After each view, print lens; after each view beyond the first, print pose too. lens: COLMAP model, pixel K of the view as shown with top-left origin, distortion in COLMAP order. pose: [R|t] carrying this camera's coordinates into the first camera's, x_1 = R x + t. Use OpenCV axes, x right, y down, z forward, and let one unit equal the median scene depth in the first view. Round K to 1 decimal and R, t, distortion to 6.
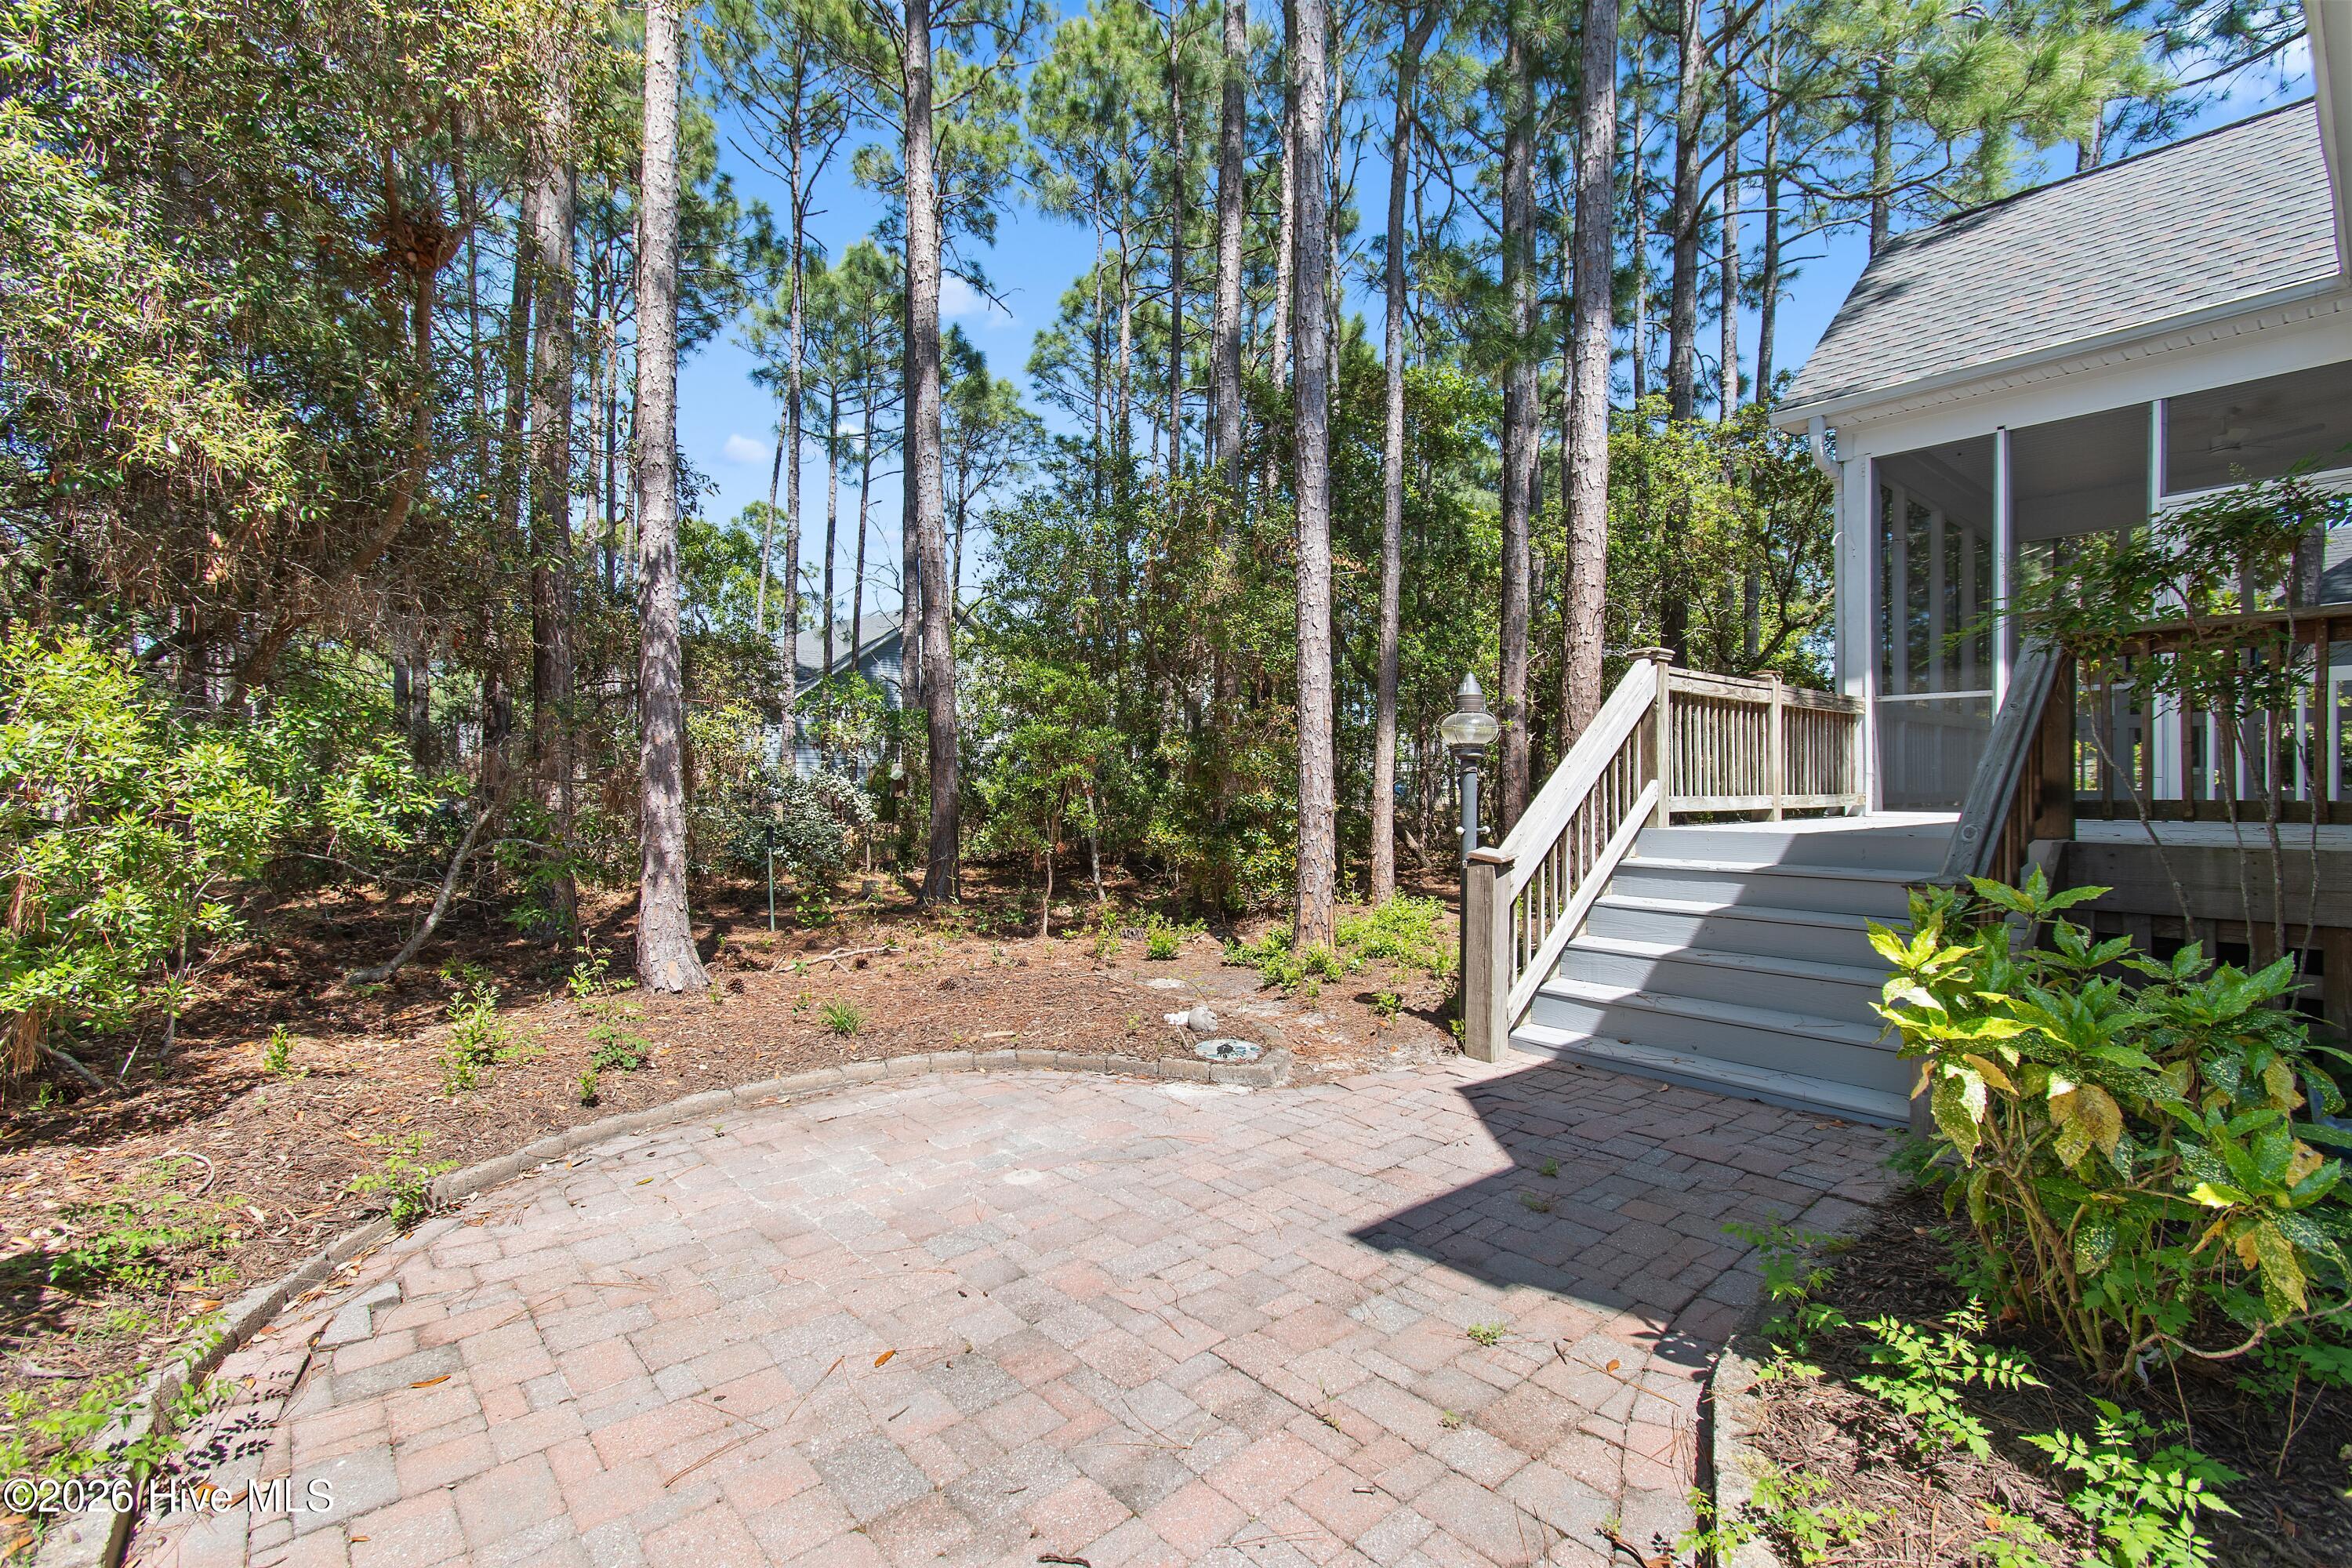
lens RADIAL K [[1049.1, 0, 1168.3], [0, 1049.1, 808.1], [0, 0, 1]] dist [-0.001577, -0.000239]
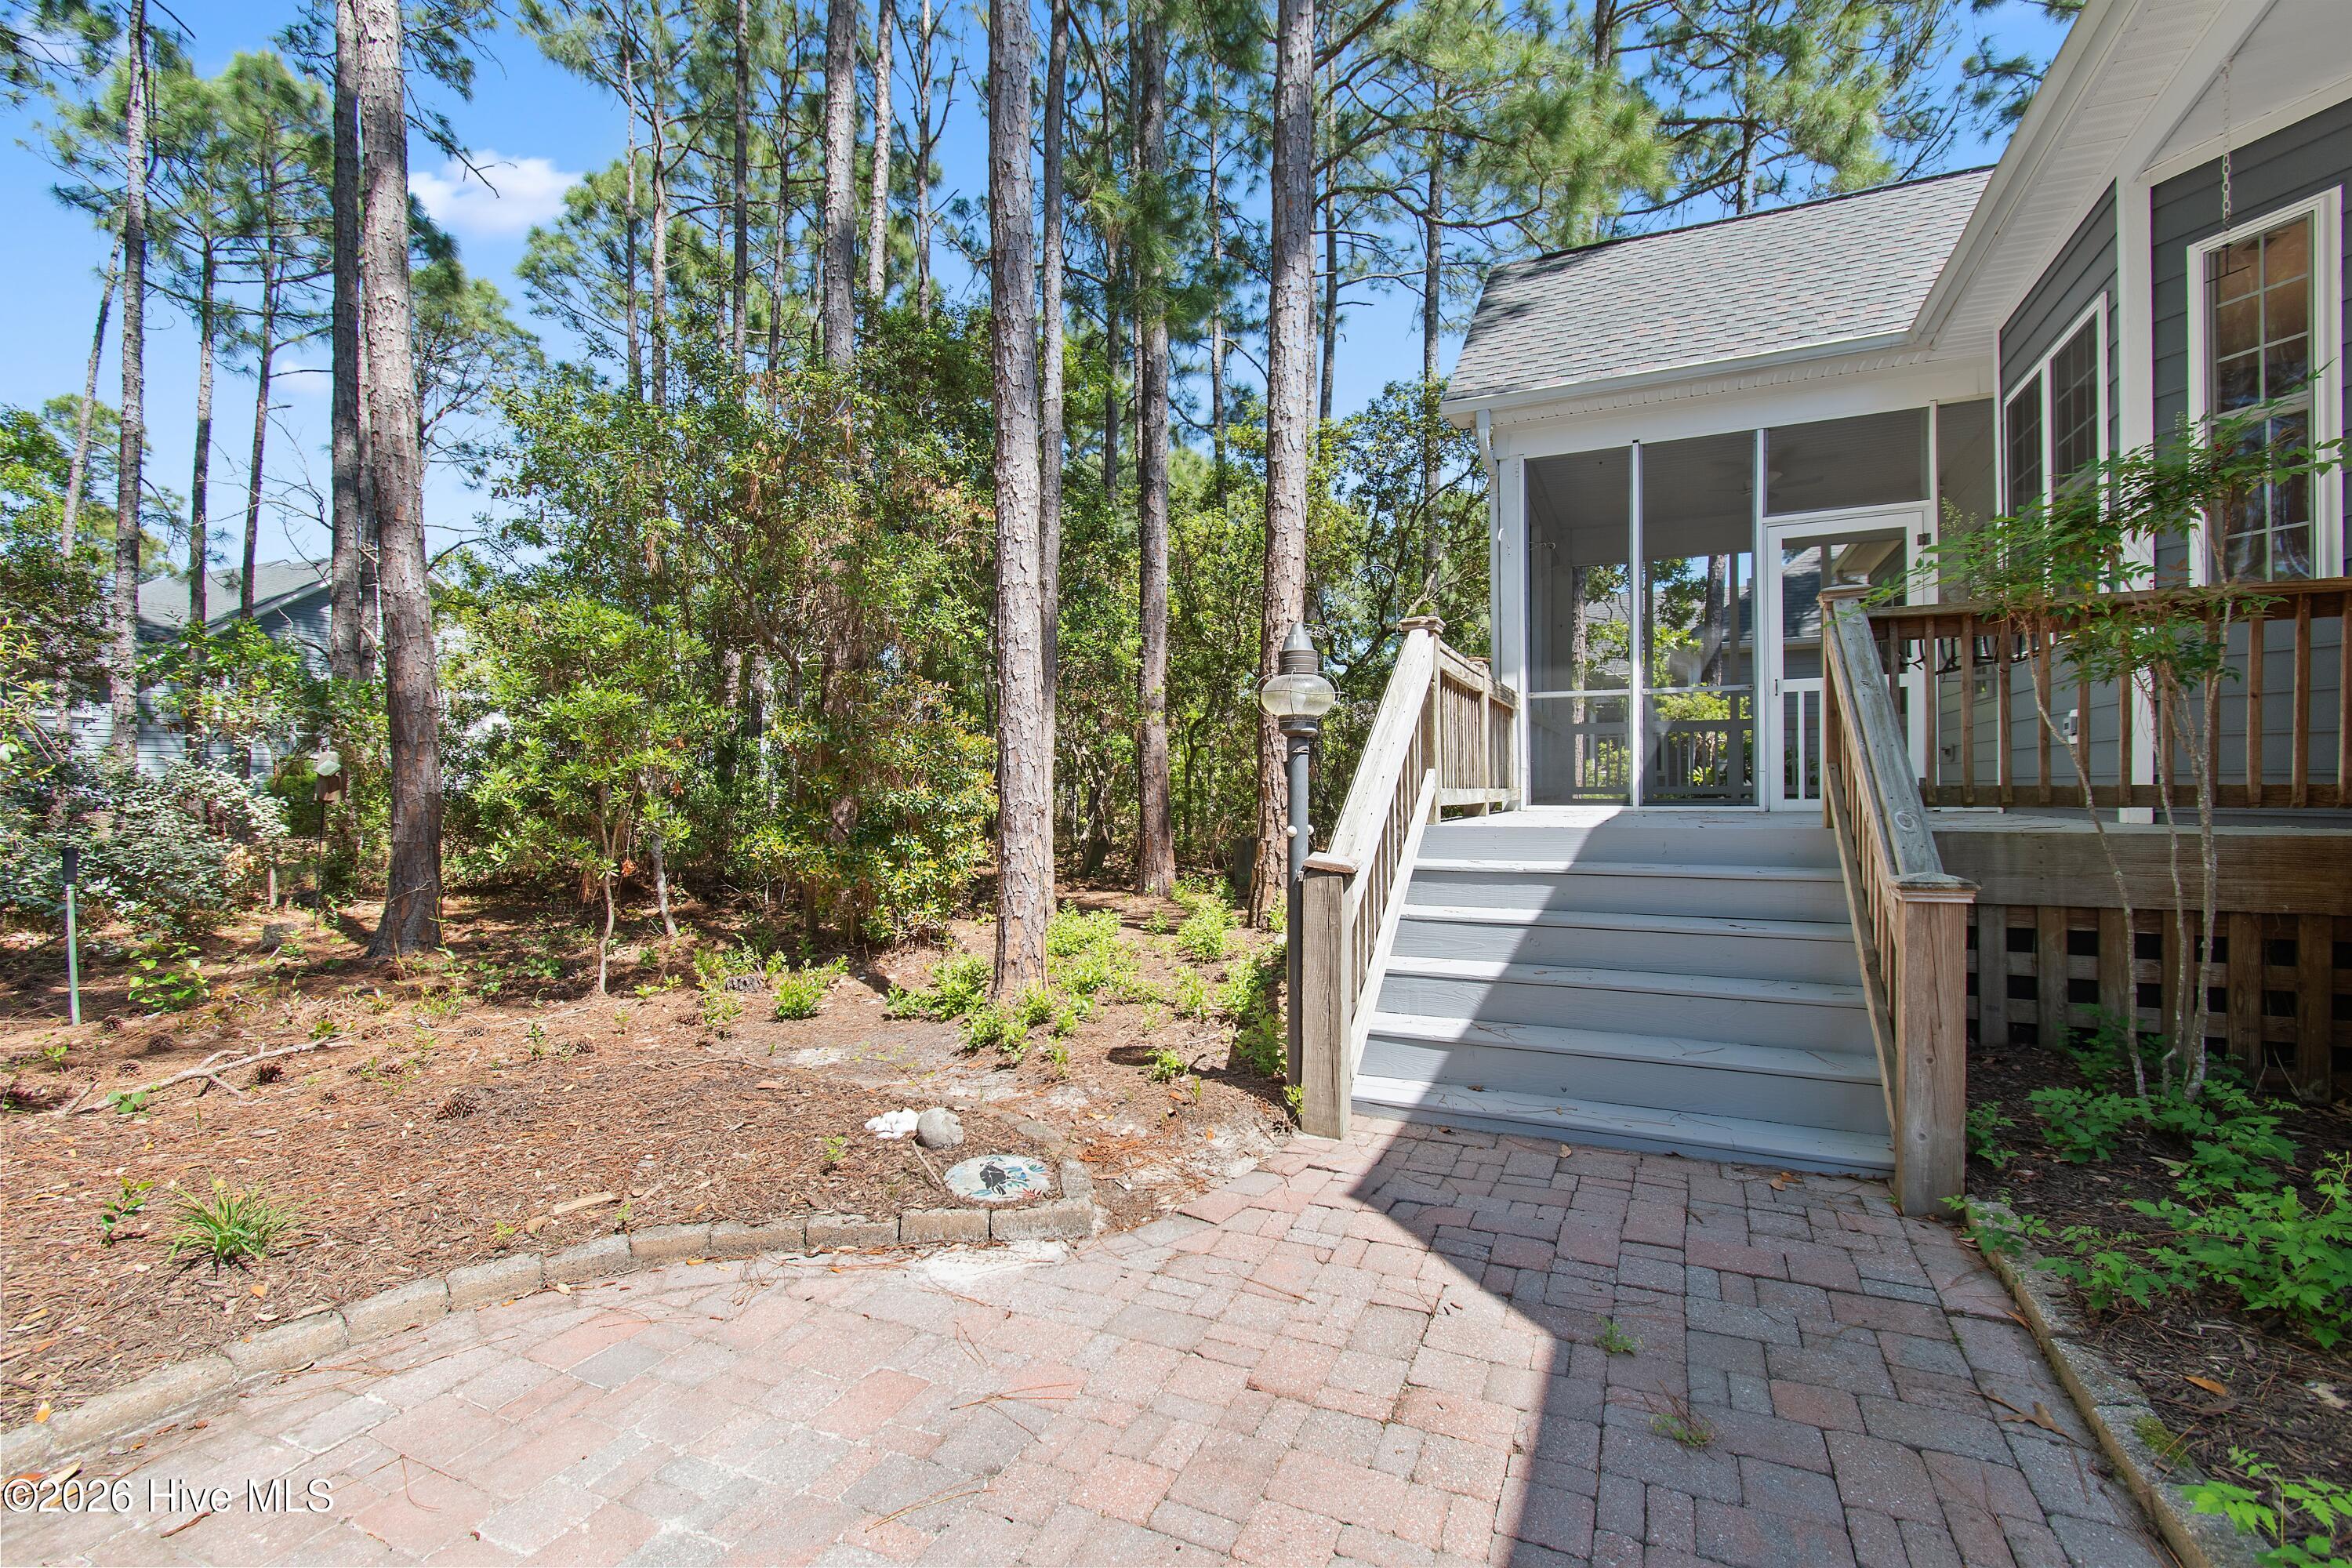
lens RADIAL K [[1044.5, 0, 1168.5], [0, 1044.5, 796.6], [0, 0, 1]] dist [0.002502, 0.000146]
pose [[0.907442, -0.005478, 0.420142, -0.063281], [0.011795, 0.999853, -0.012439, 0.002783], [-0.420012, 0.016243, 0.907373, 0.197663]]
